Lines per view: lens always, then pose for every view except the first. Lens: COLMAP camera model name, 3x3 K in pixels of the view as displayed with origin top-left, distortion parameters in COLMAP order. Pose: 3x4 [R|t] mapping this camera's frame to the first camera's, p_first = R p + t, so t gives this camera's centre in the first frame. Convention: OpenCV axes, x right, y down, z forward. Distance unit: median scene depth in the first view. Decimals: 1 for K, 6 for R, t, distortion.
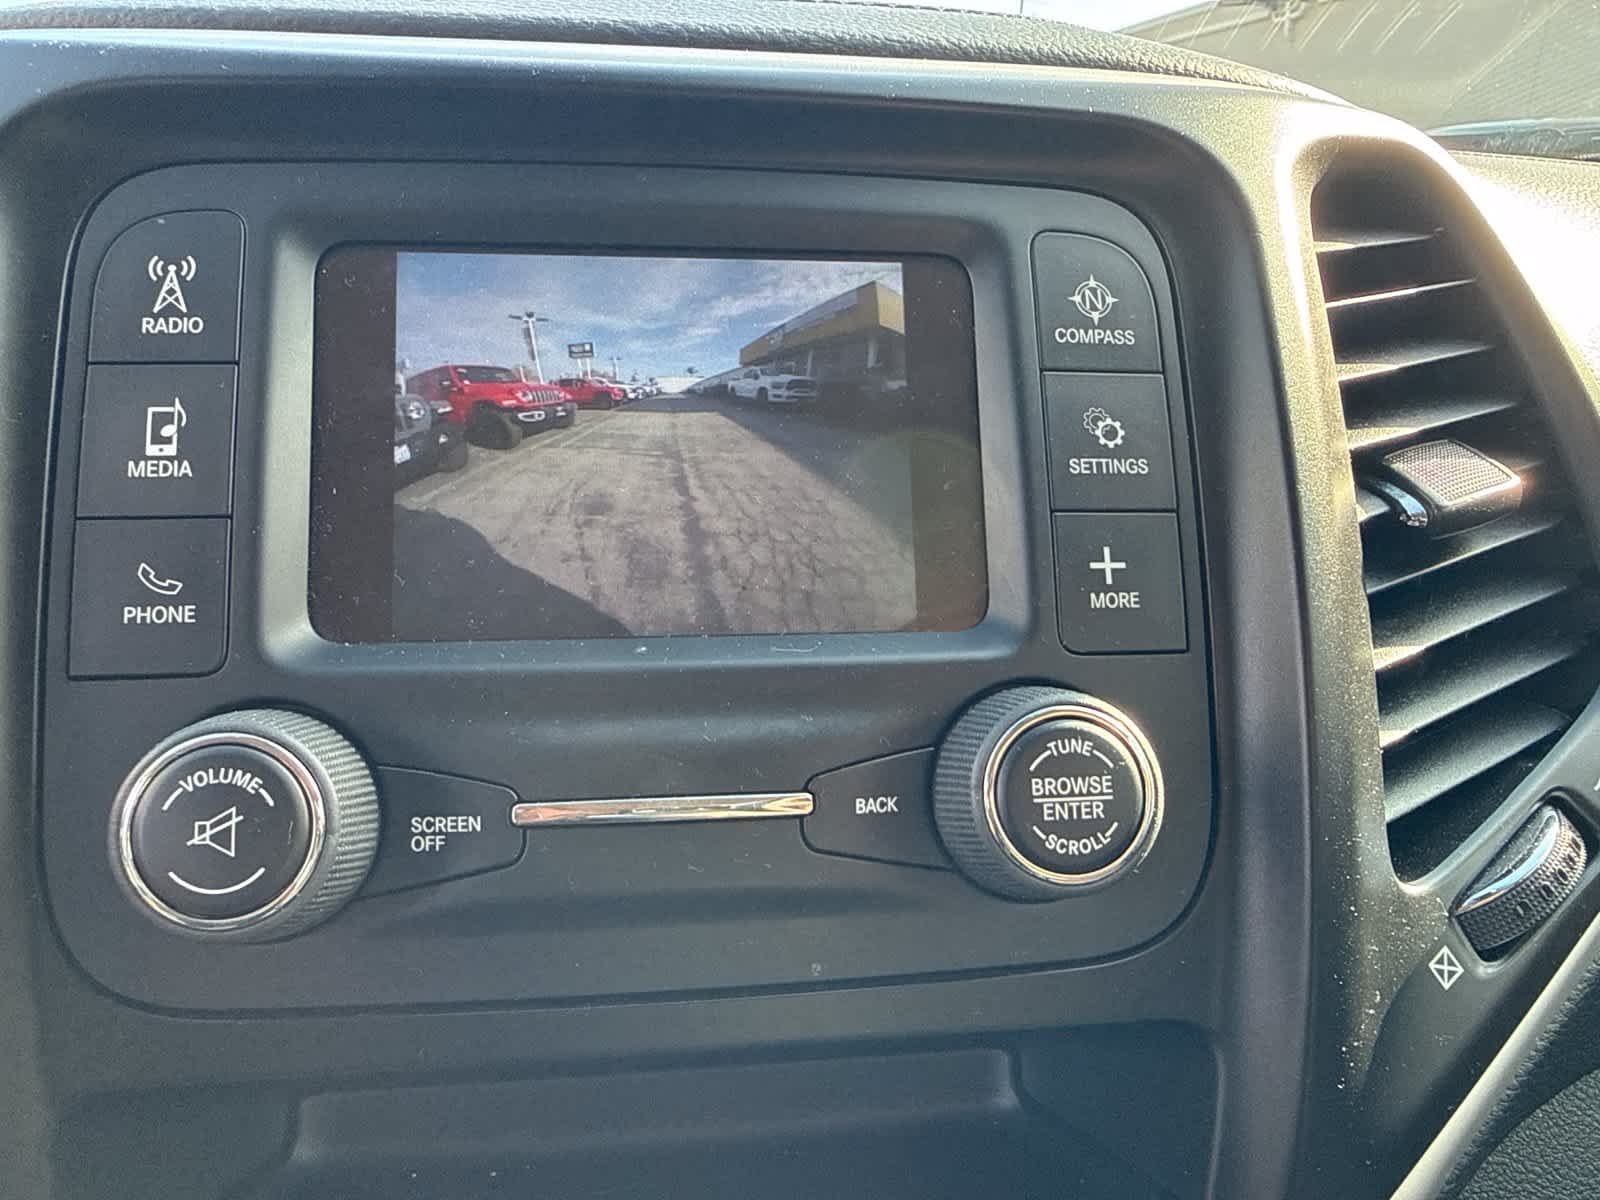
lens RADIAL K [[1134.6, 0, 804.4], [0, 1134.6, 600.6], [0, 0, 1]] dist [0.002435, -0.006360]
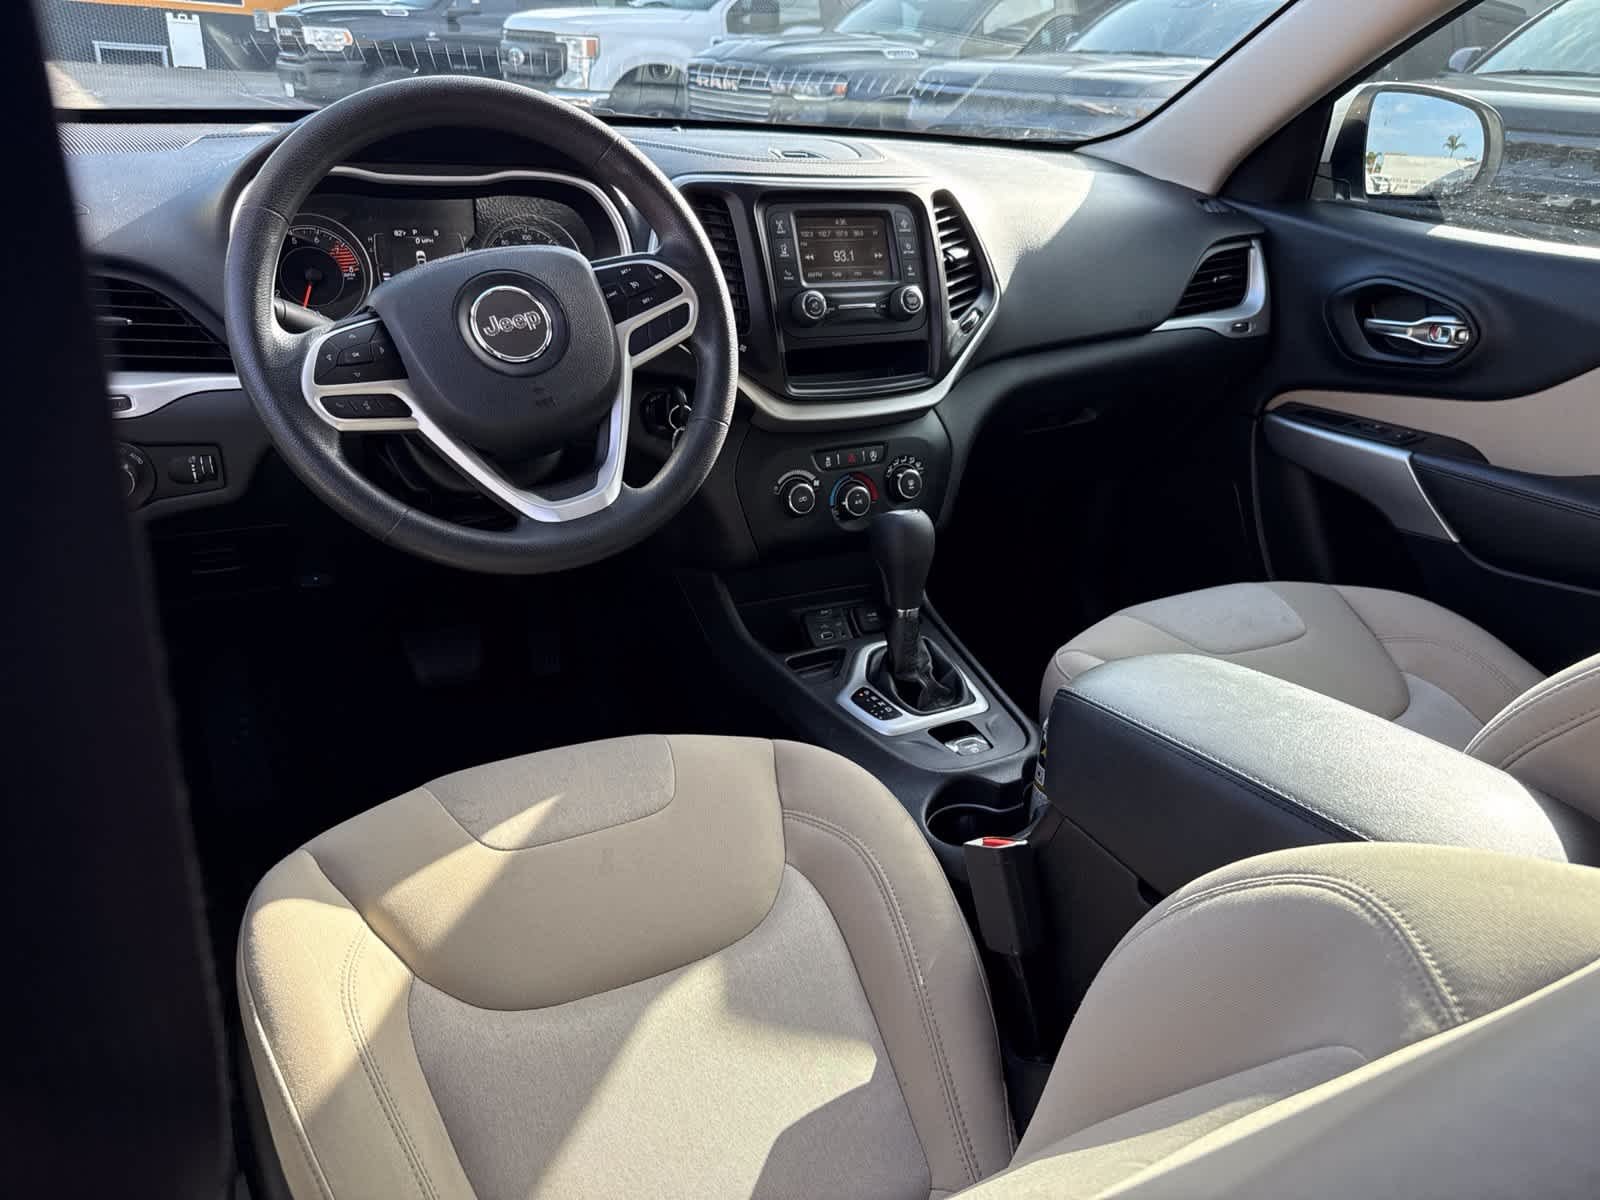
lens RADIAL K [[1134.6, 0, 804.4], [0, 1134.6, 600.6], [0, 0, 1]] dist [0.002435, -0.006360]
pose [[0.920900, -0.132788, 0.366483, -2.872994], [0.068484, 0.980680, 0.183242, 0.591916], [-0.383735, -0.143649, 0.912202, -4.859749]]
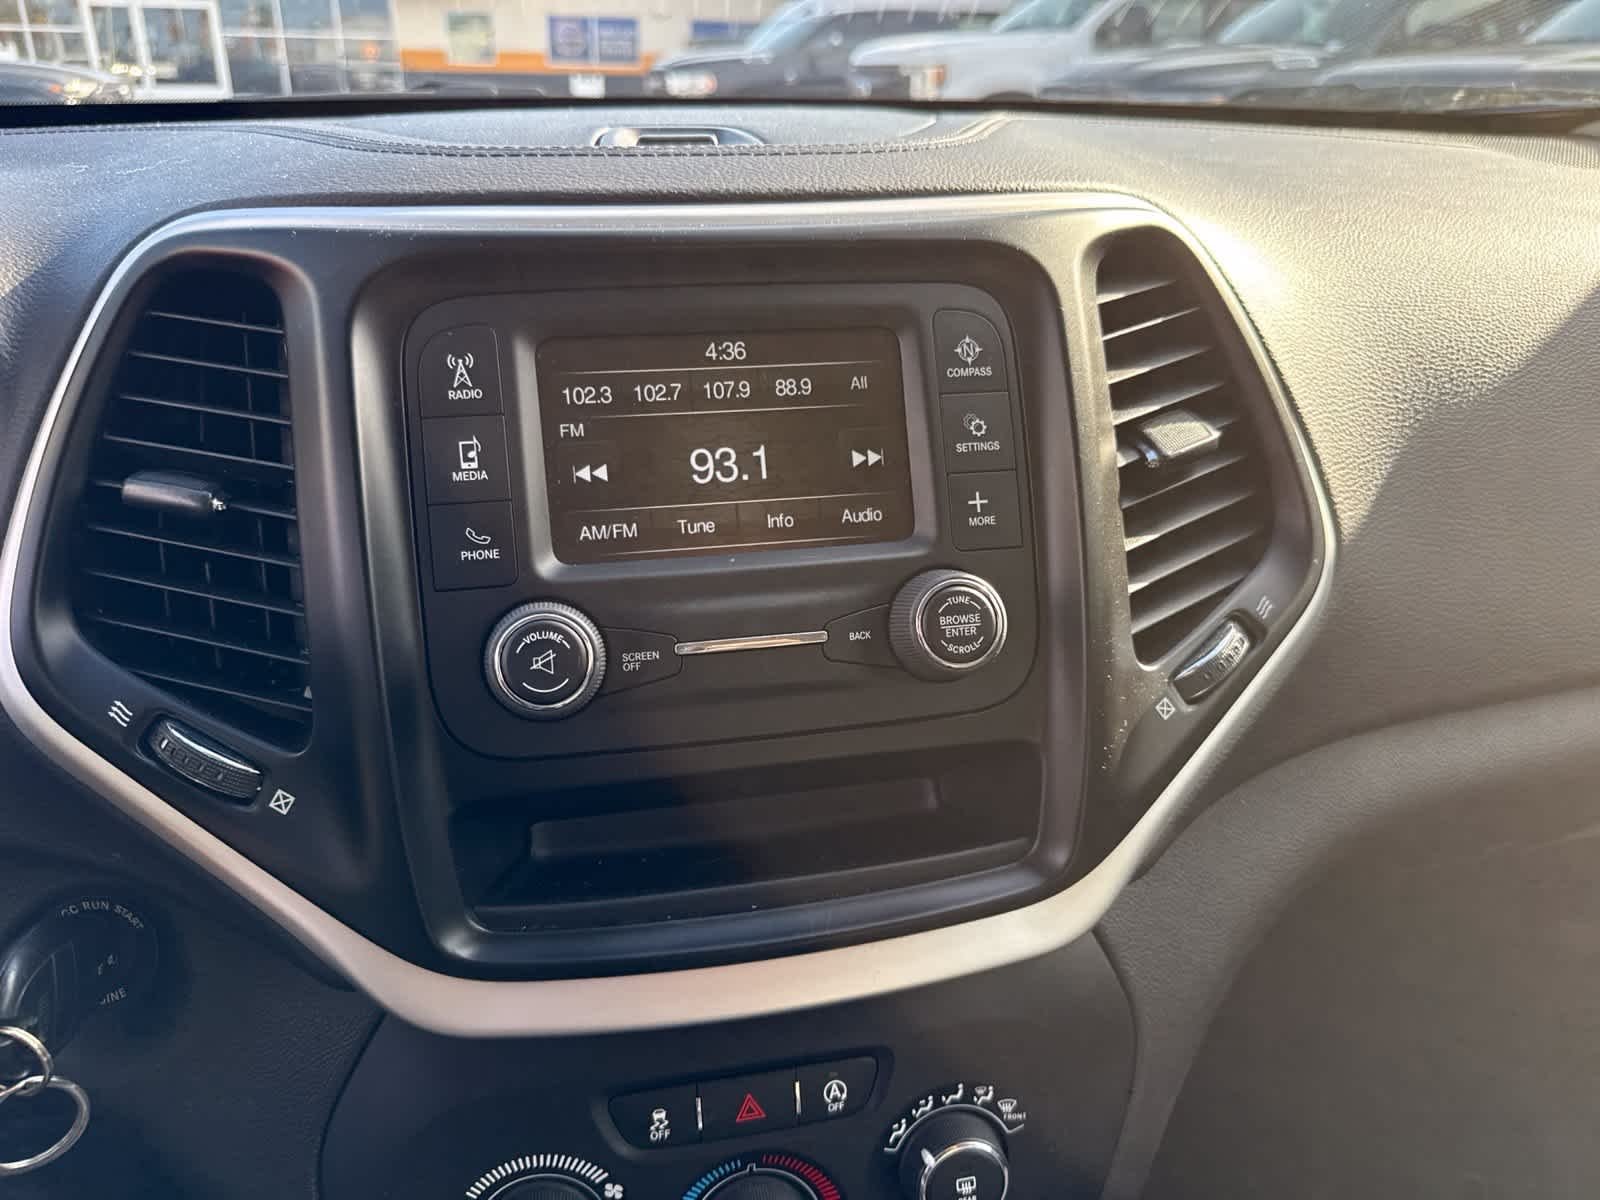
lens RADIAL K [[1157.3, 0, 800.0], [0, 1157.3, 600.0], [0, 0, 1]] dist [0.117623, -0.249824]
pose [[0.996524, -0.050447, 0.066290, -0.155165], [0.042805, 0.992782, 0.112034, -0.096764], [-0.071464, -0.108807, 0.991491, -0.871522]]
